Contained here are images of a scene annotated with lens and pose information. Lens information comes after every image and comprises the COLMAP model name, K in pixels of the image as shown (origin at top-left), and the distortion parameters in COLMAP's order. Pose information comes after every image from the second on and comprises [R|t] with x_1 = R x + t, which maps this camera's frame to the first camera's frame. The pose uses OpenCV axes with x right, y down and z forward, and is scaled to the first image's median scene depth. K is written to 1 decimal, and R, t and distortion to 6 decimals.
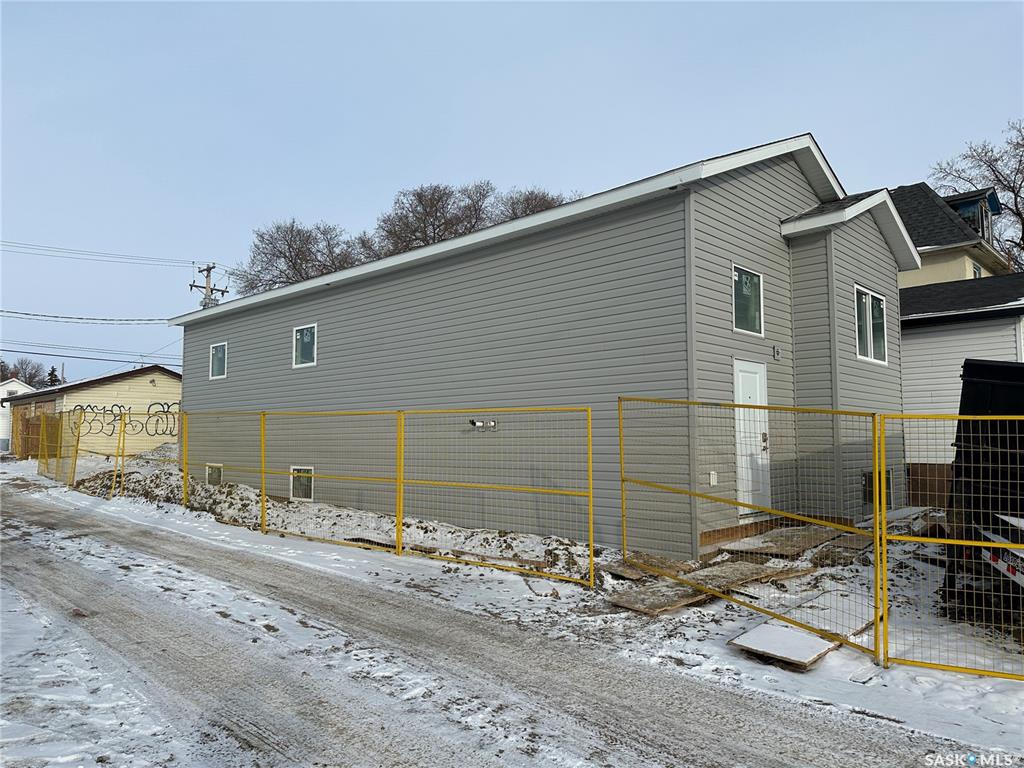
lens RADIAL K [[717.7, 0, 512.0], [0, 717.7, 384.0], [0, 0, 1]] dist [0.093268, -0.111426]
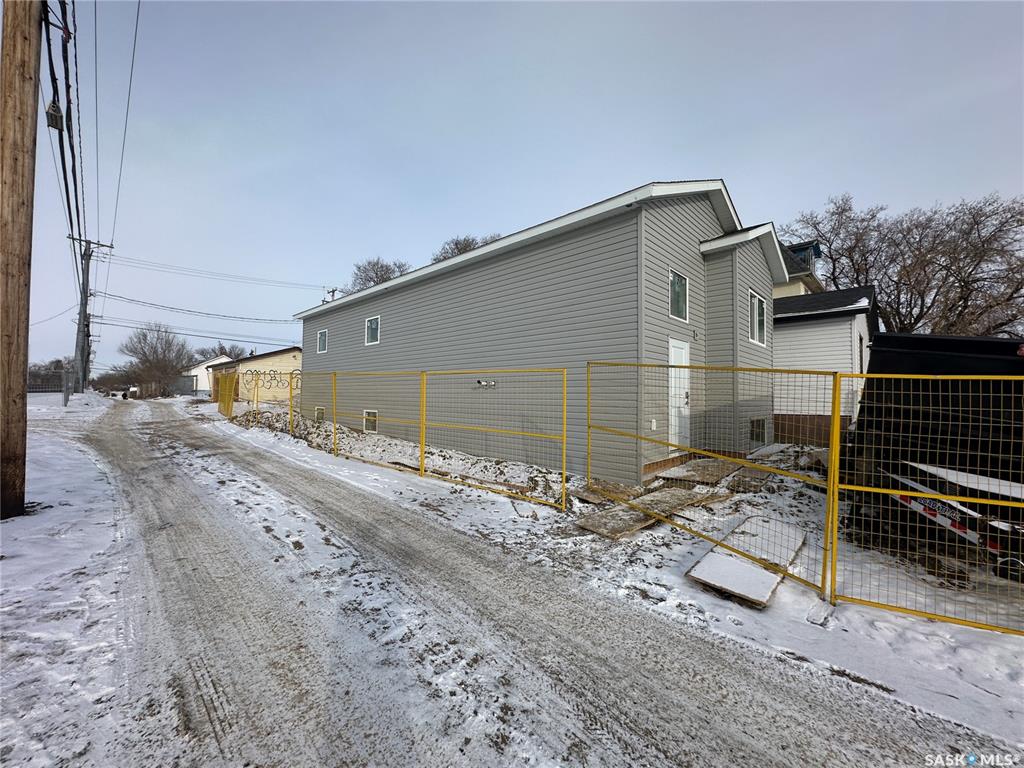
lens RADIAL K [[405.0, 0, 512.0], [0, 405.0, 384.0], [0, 0, 1]] dist [-0.001369, -0.000086]
pose [[0.999881, 0.014619, -0.005015, 0.020873], [-0.014359, 0.998725, 0.048400, 0.027205], [0.005716, -0.048322, 0.998815, 0.309915]]
